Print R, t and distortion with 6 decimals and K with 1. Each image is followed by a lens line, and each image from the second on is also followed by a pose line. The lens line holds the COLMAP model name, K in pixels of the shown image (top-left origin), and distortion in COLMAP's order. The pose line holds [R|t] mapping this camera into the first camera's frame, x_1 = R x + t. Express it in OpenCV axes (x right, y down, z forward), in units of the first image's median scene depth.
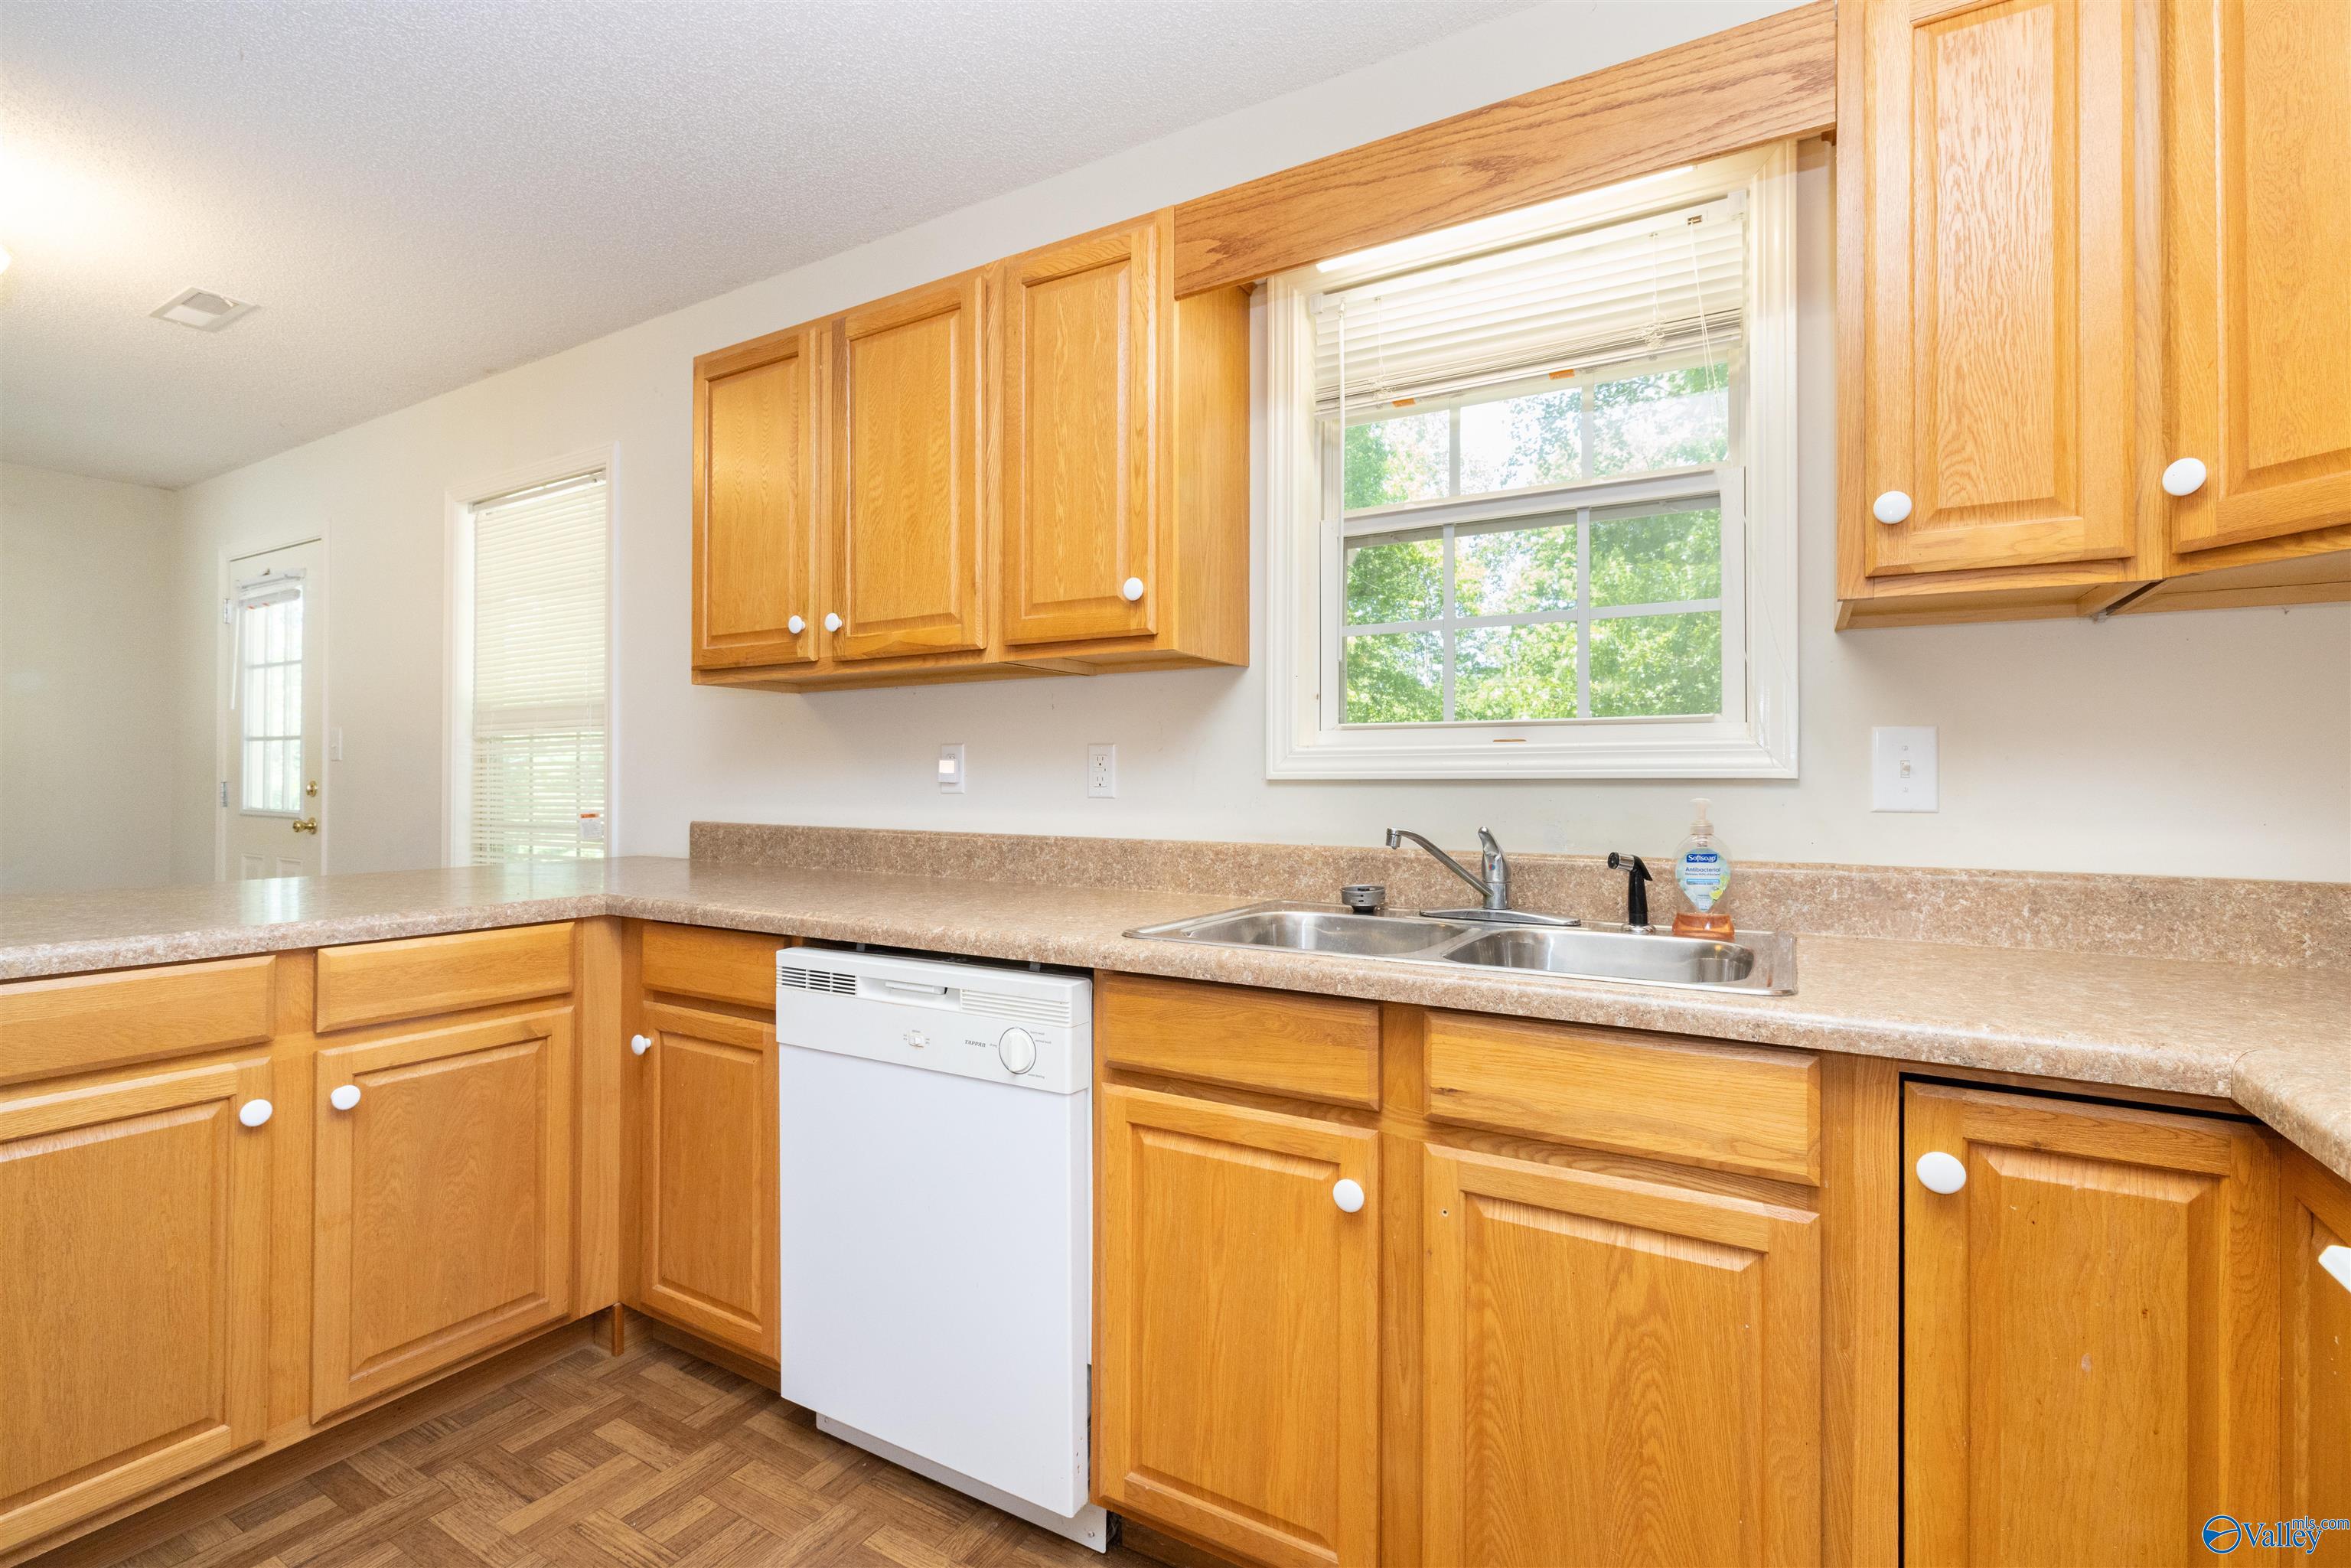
lens RADIAL K [[1061.6, 0, 1169.2], [0, 1061.6, 772.5], [0, 0, 1]] dist [-0.003020, 0.000429]
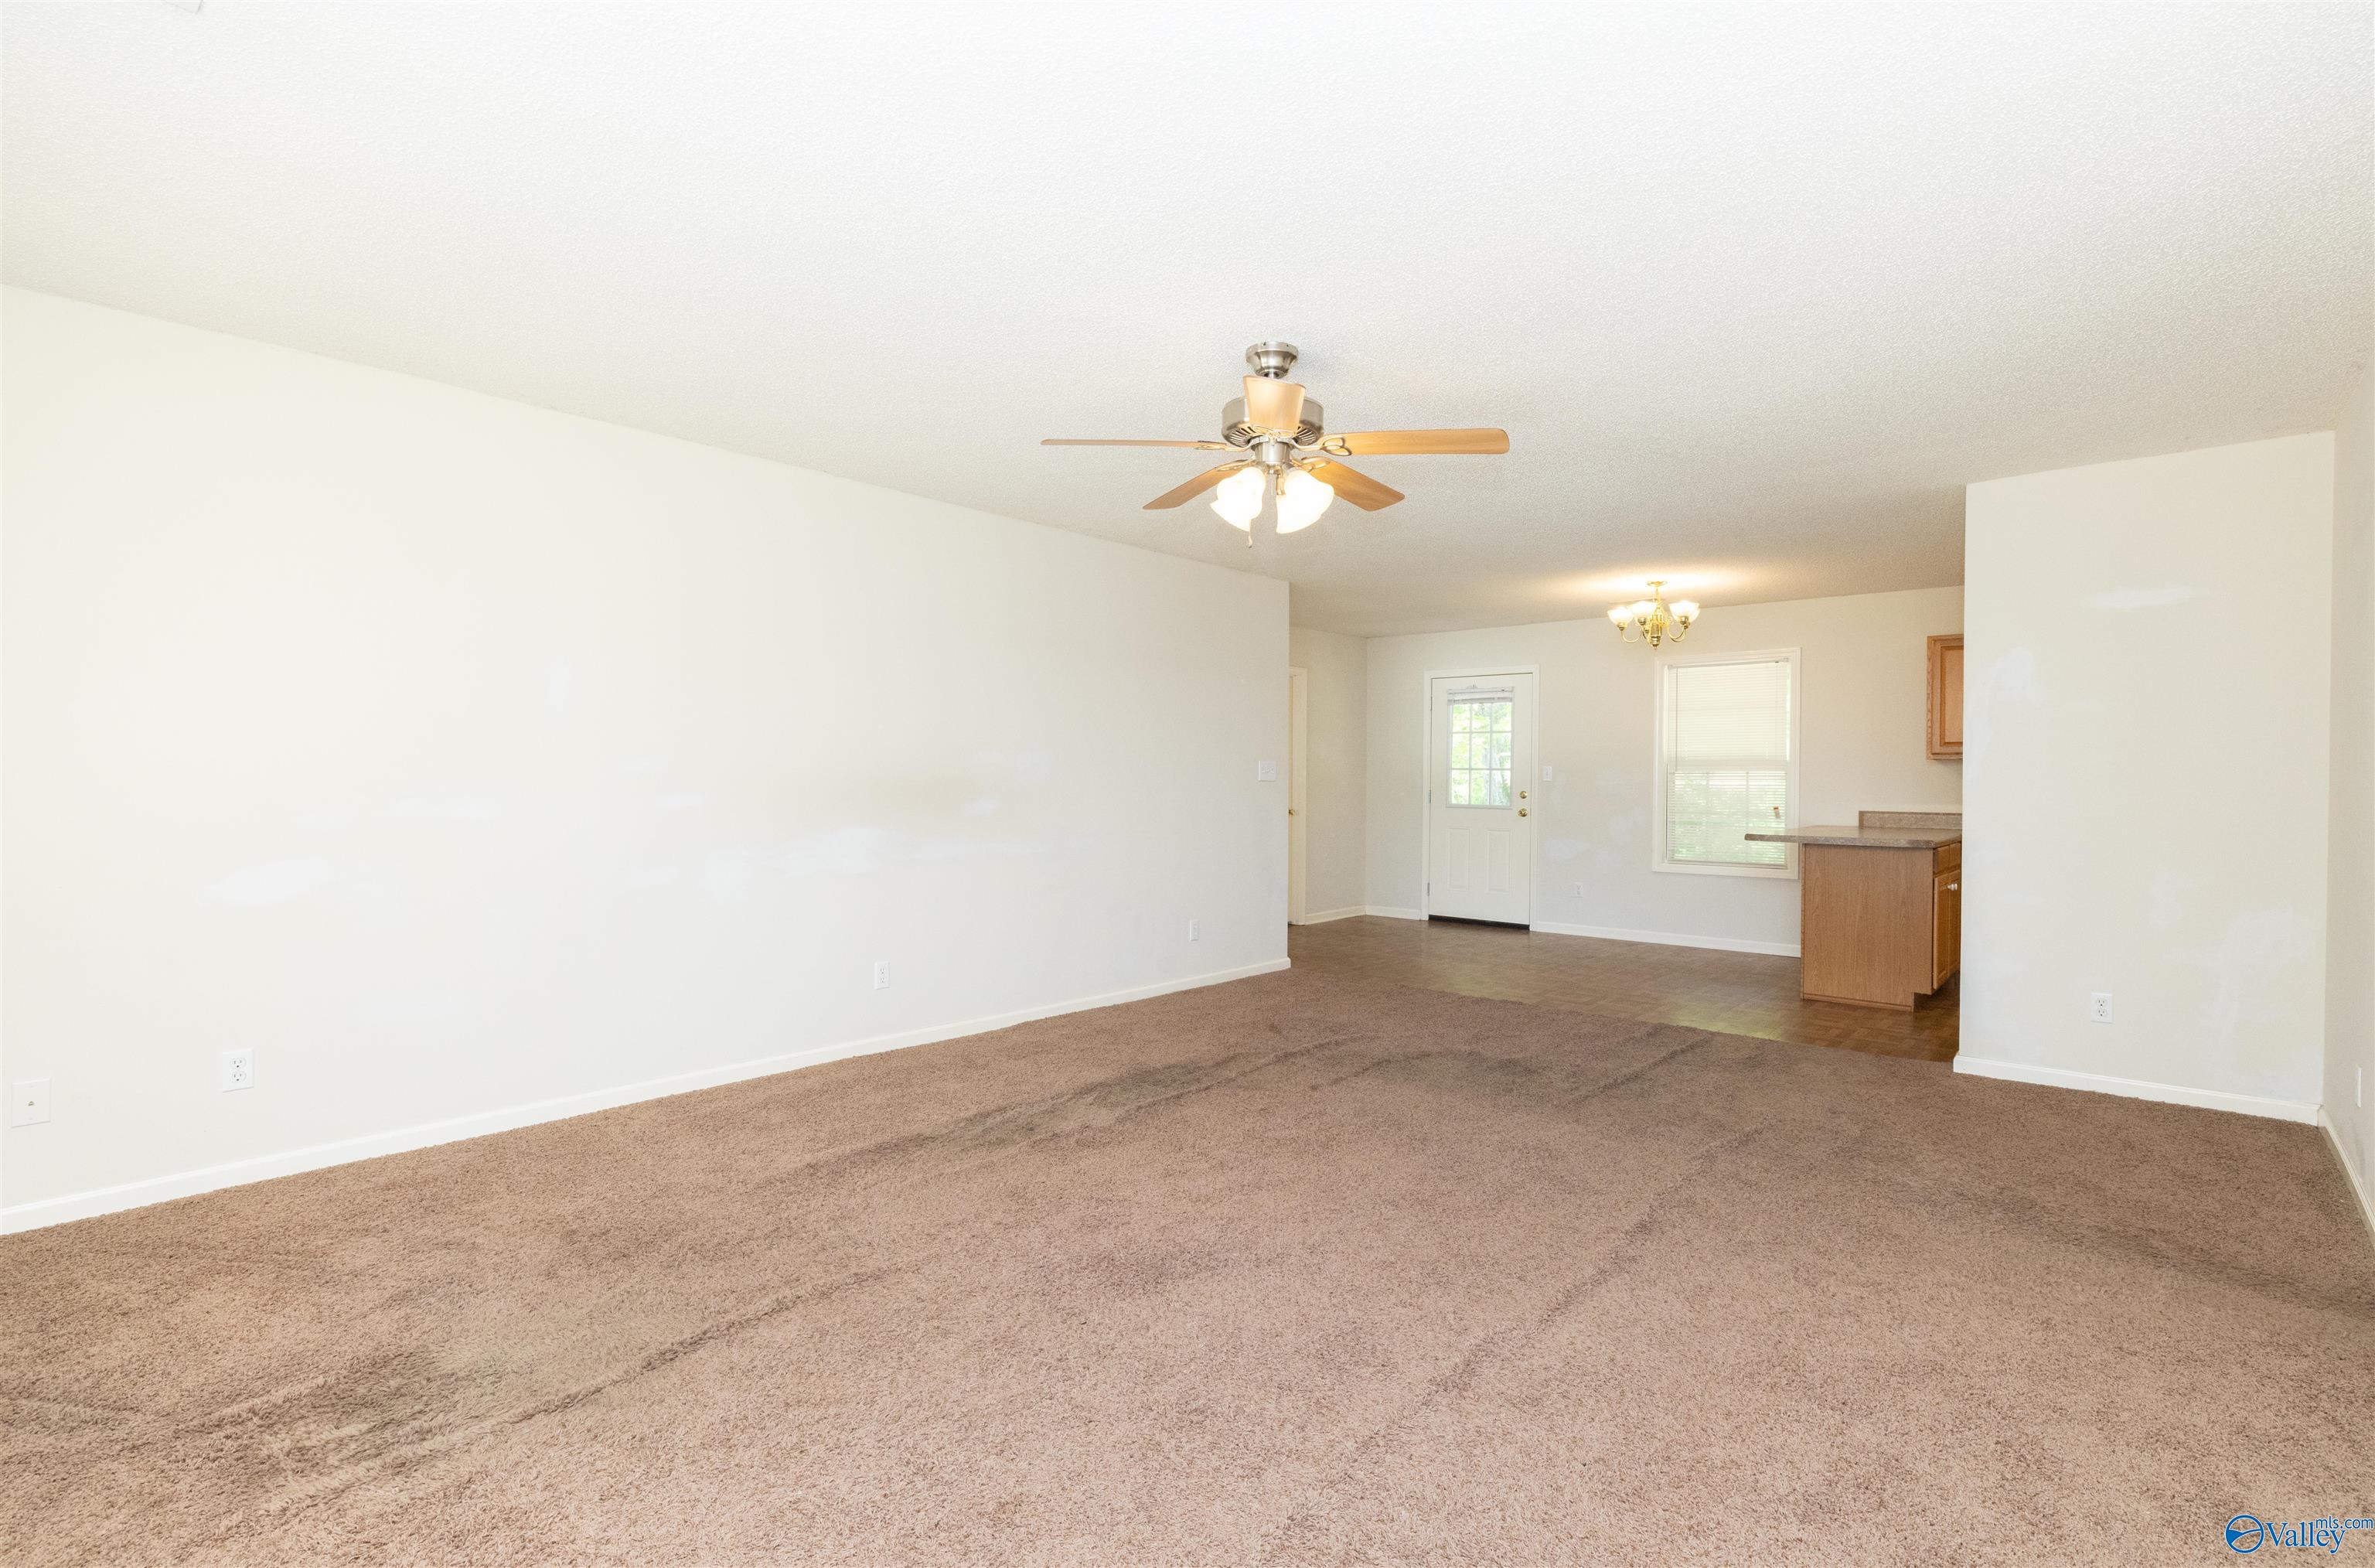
lens RADIAL K [[1099.4, 0, 1193.8], [0, 1099.4, 789.6], [0, 0, 1]] dist [0.000508, 0.000376]
pose [[0.977872, -0.002089, -0.209195, -2.425820], [0.006716, 0.999748, 0.021409, -0.110827], [0.209098, -0.022340, 0.977640, -3.009175]]
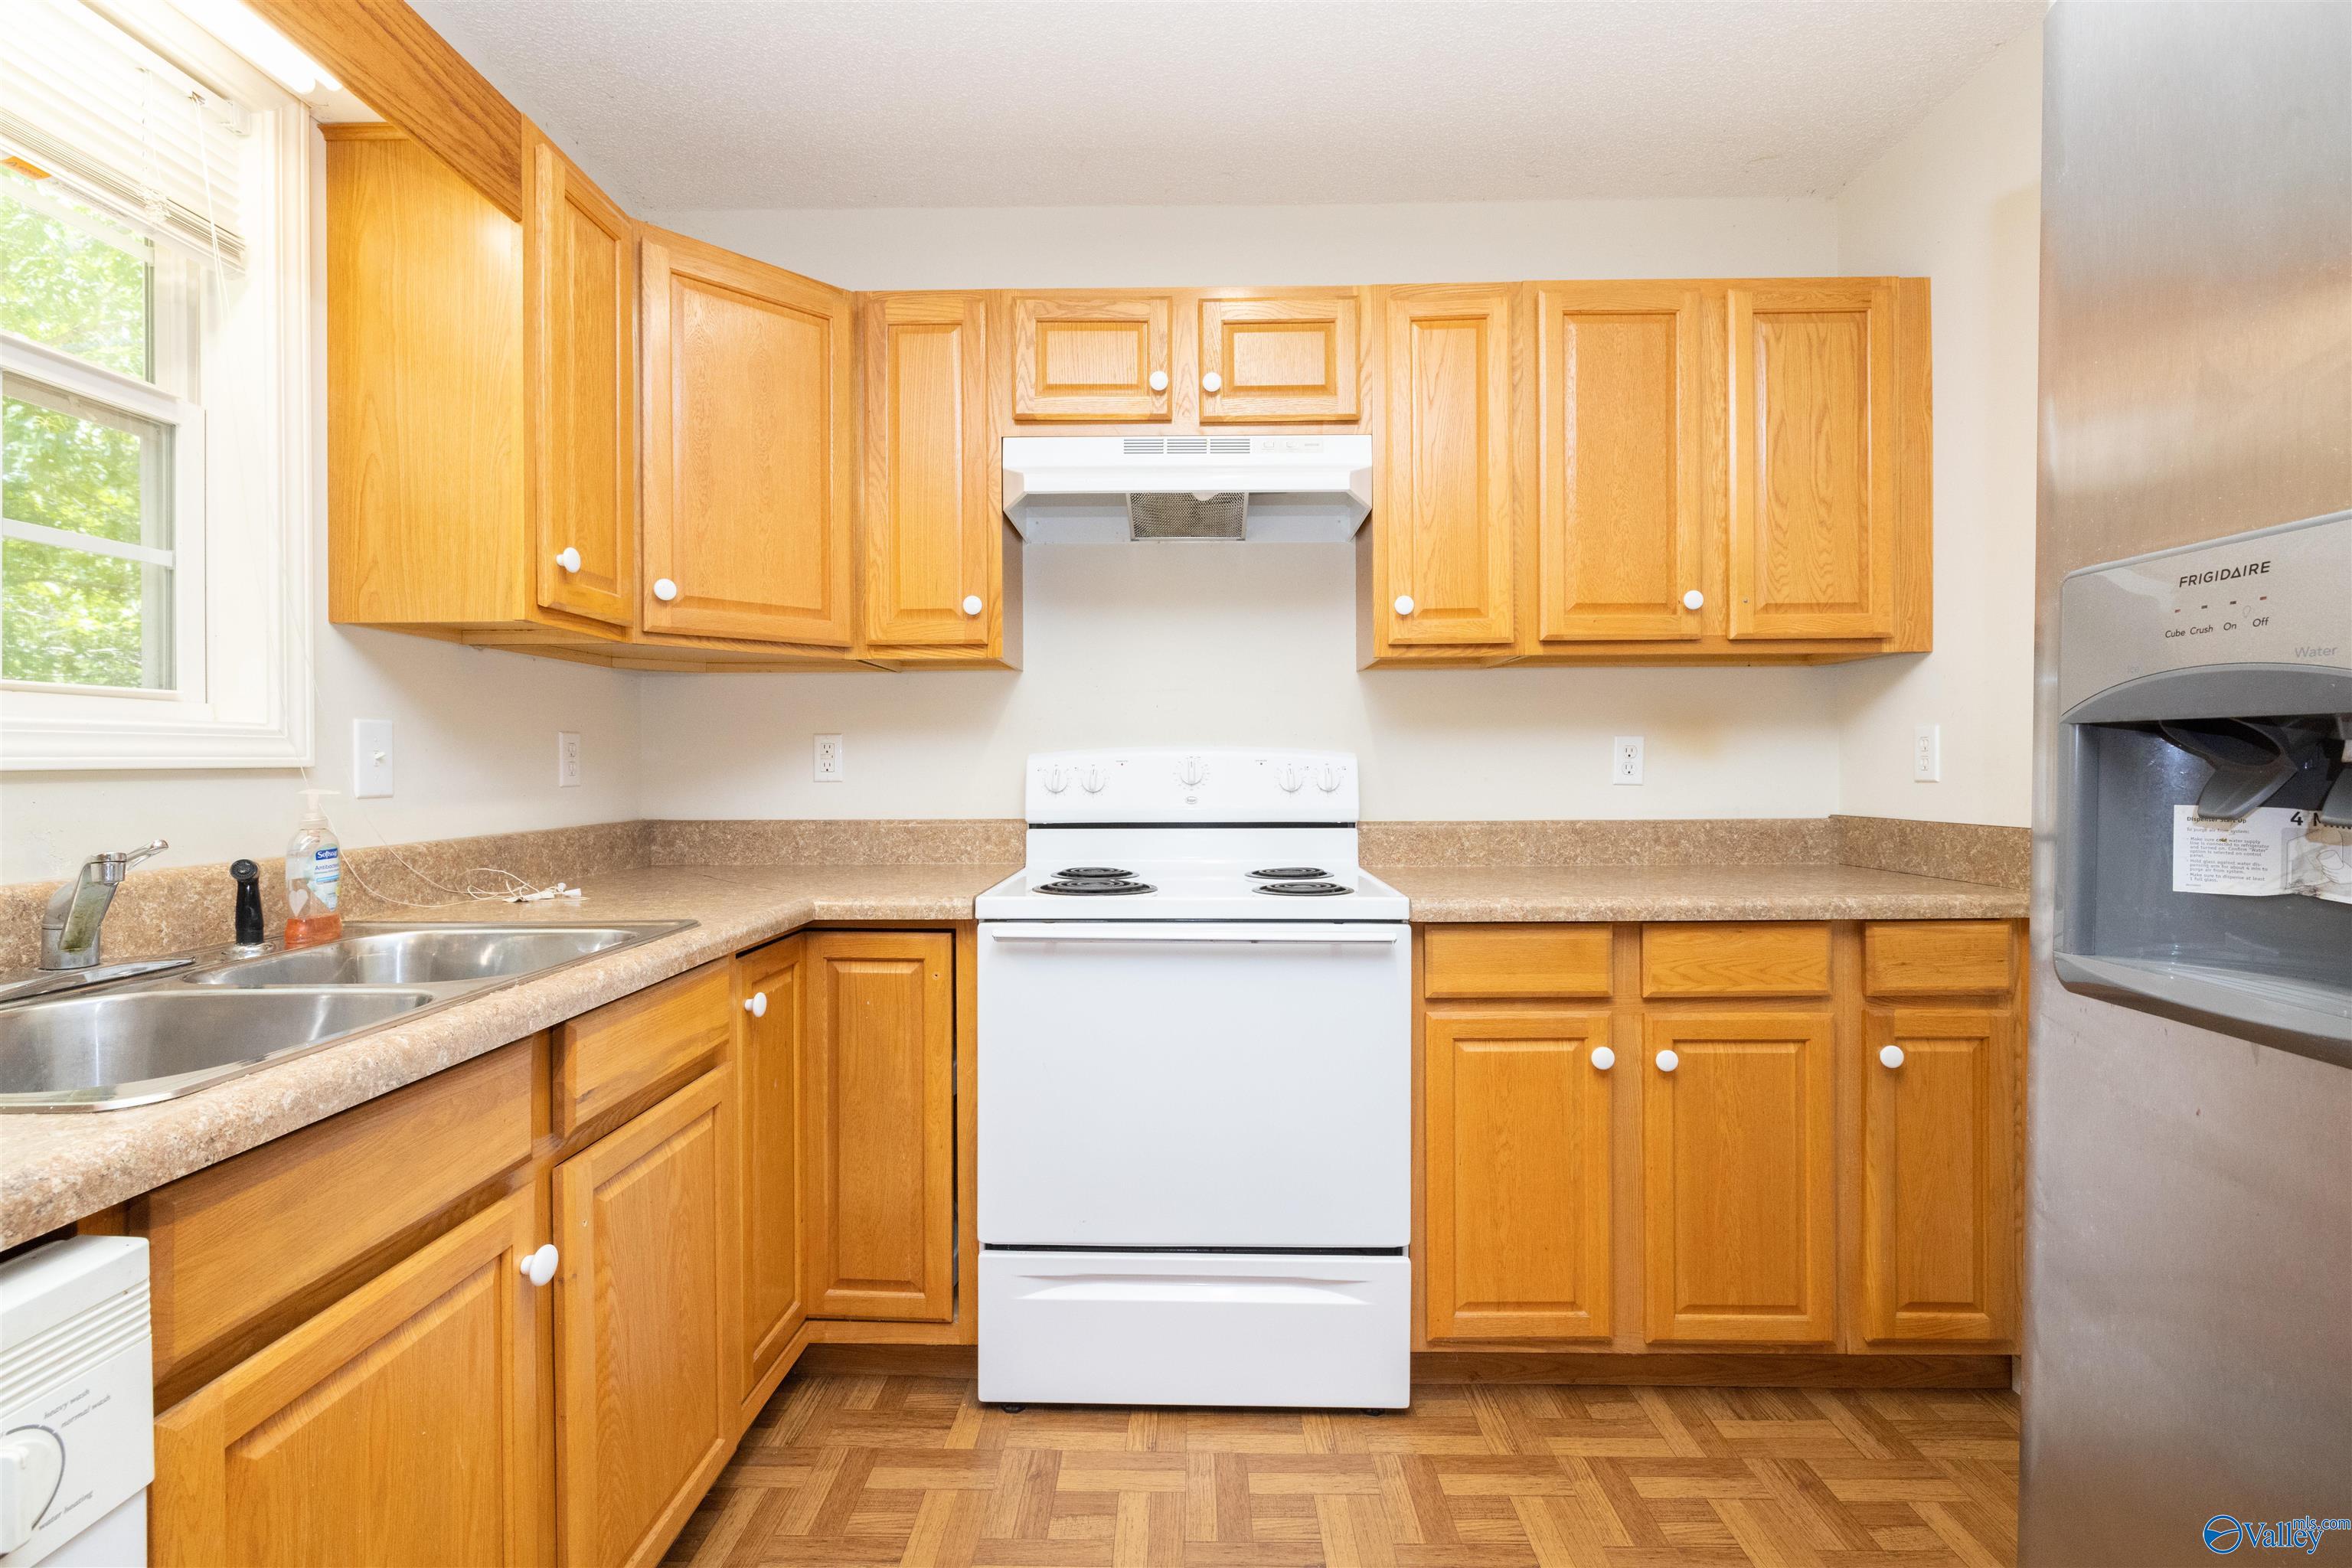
lens RADIAL K [[1059.5, 0, 1175.2], [0, 1059.5, 770.9], [0, 0, 1]] dist [-0.001633, 0.000598]
pose [[-0.495283, -0.008243, 0.868693, -0.607150], [-0.006088, 0.999963, 0.006017, -0.002192], [-0.868711, -0.002308, -0.495315, 0.737265]]
